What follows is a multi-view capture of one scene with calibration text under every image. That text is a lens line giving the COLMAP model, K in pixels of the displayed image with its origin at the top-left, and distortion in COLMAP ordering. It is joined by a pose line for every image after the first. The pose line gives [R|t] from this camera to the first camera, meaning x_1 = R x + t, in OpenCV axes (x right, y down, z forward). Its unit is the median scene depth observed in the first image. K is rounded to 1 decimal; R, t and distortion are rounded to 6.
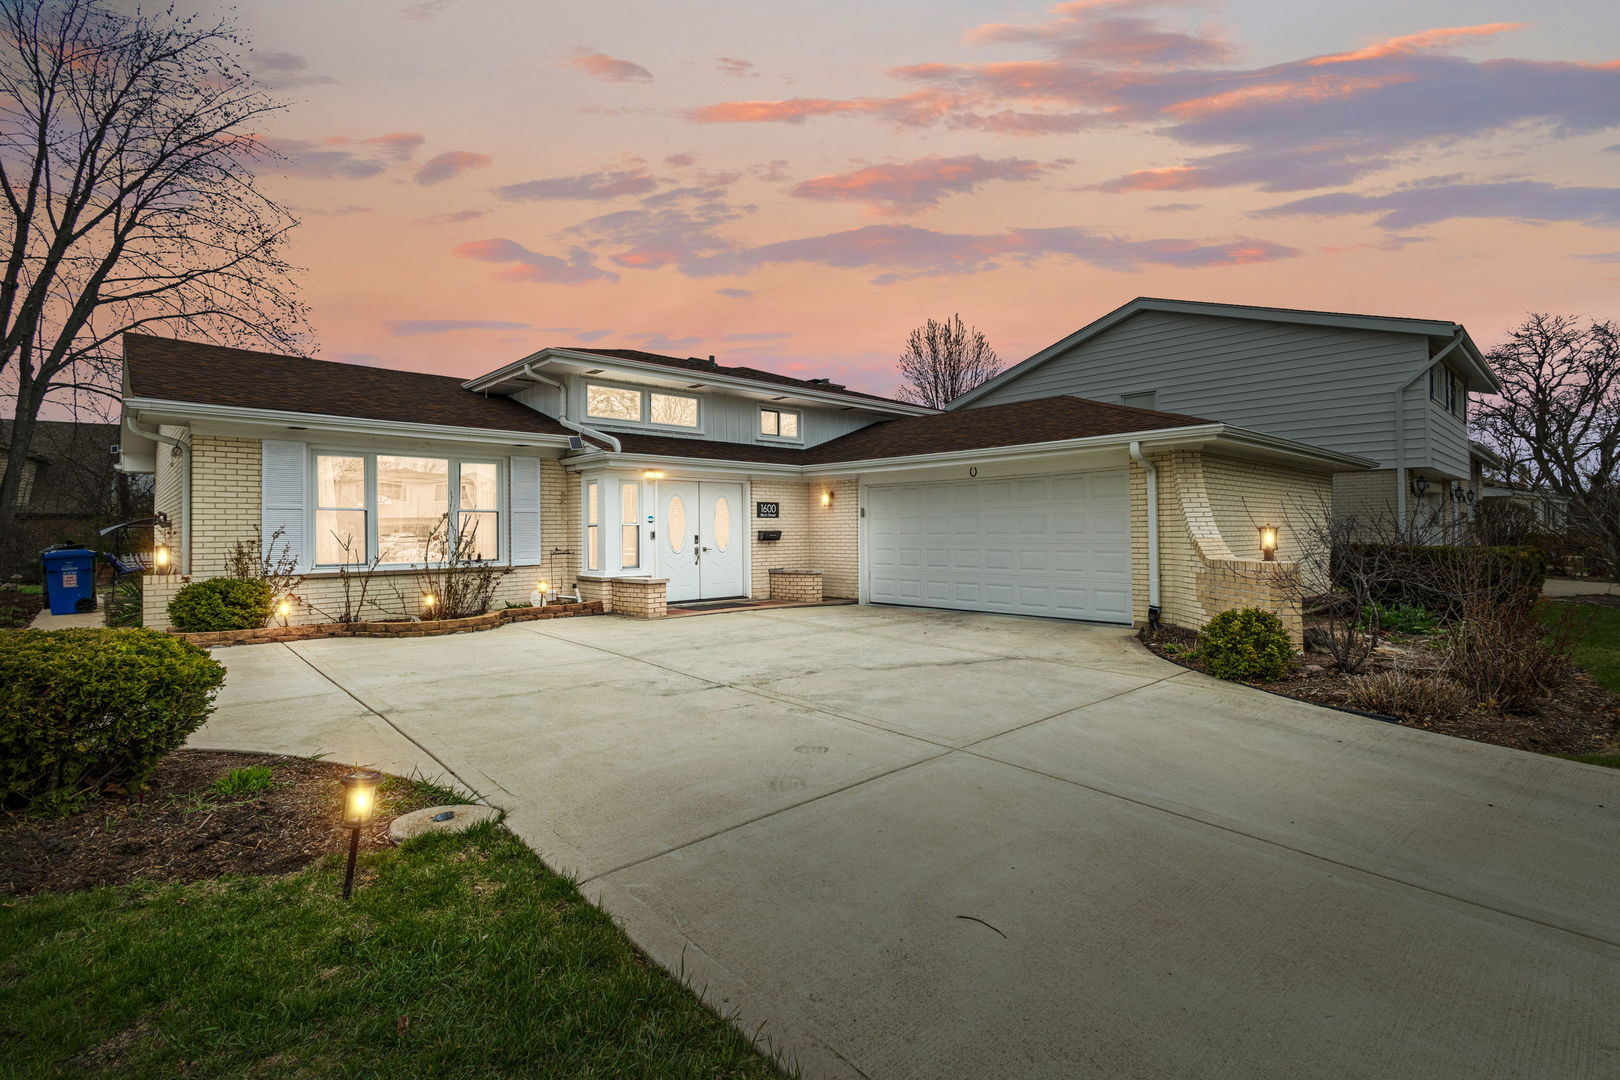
lens RADIAL K [[743.9, 0, 810.9], [0, 743.9, 528.7], [0, 0, 1]] dist [0.021587, -0.014966]
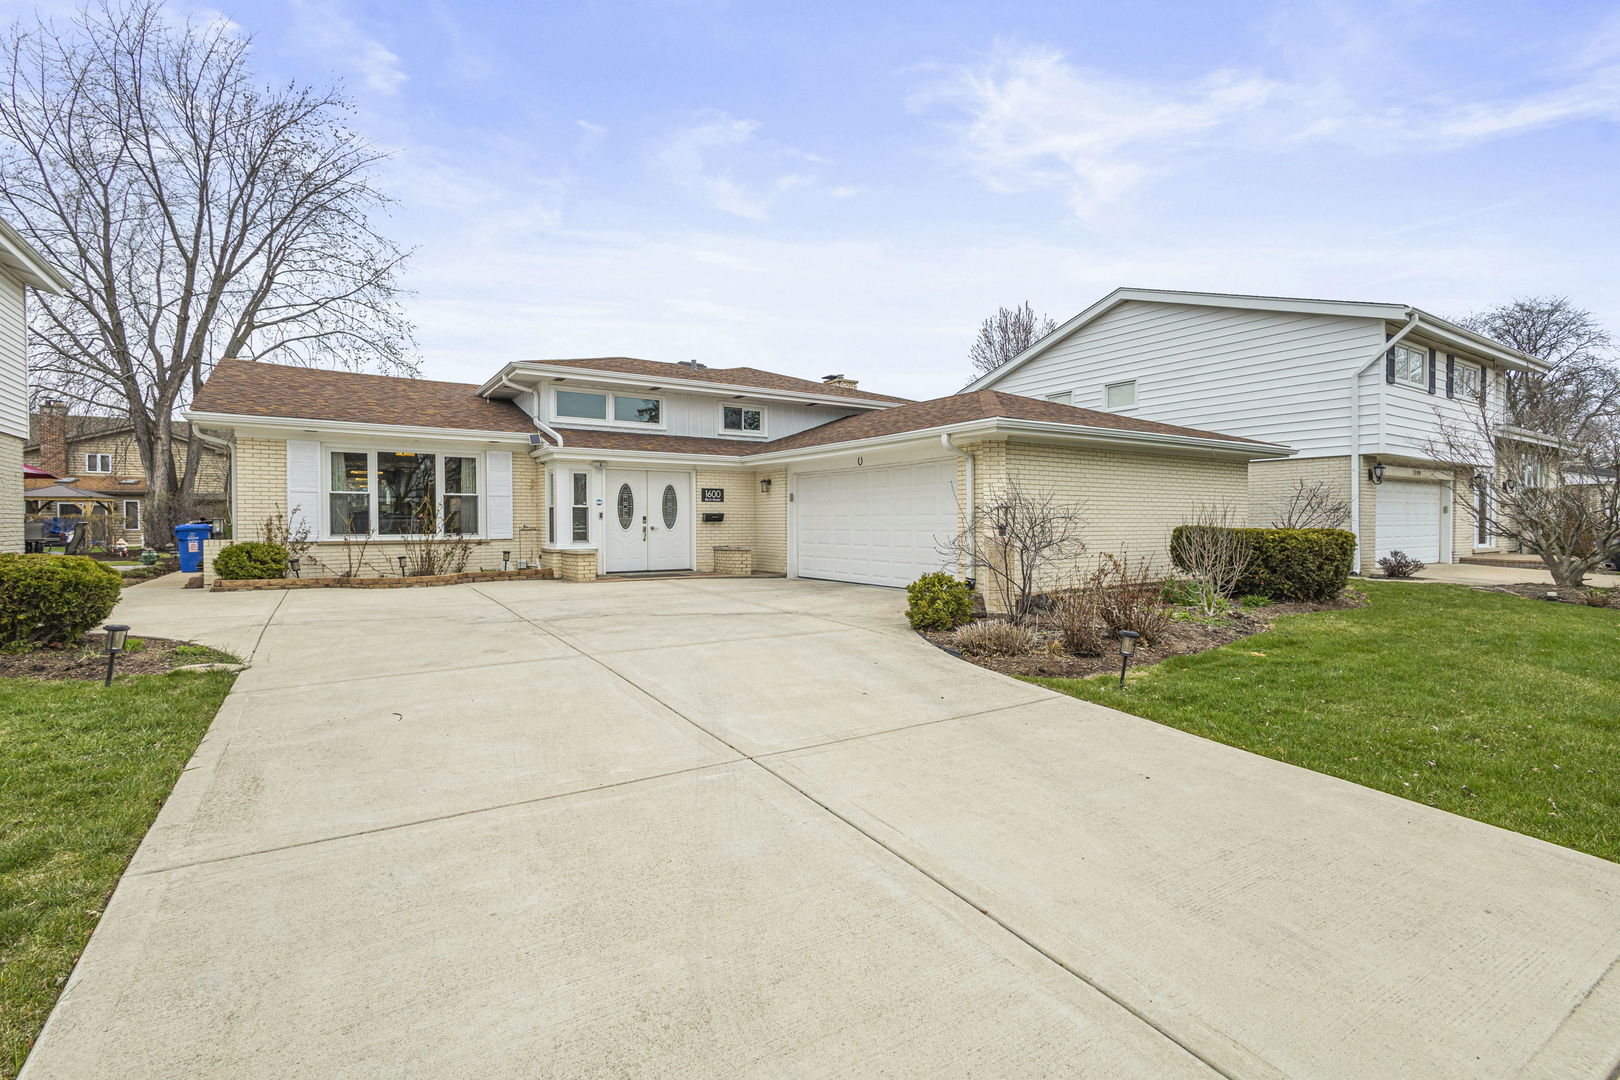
lens RADIAL K [[746.9, 0, 816.3], [0, 746.9, 531.0], [0, 0, 1]] dist [0.009910, -0.000416]
pose [[0.985730, 0.009401, -0.168072, 0.293408], [-0.006776, 0.999846, 0.016185, 0.010493], [0.168198, -0.014815, 0.985642, -0.114391]]
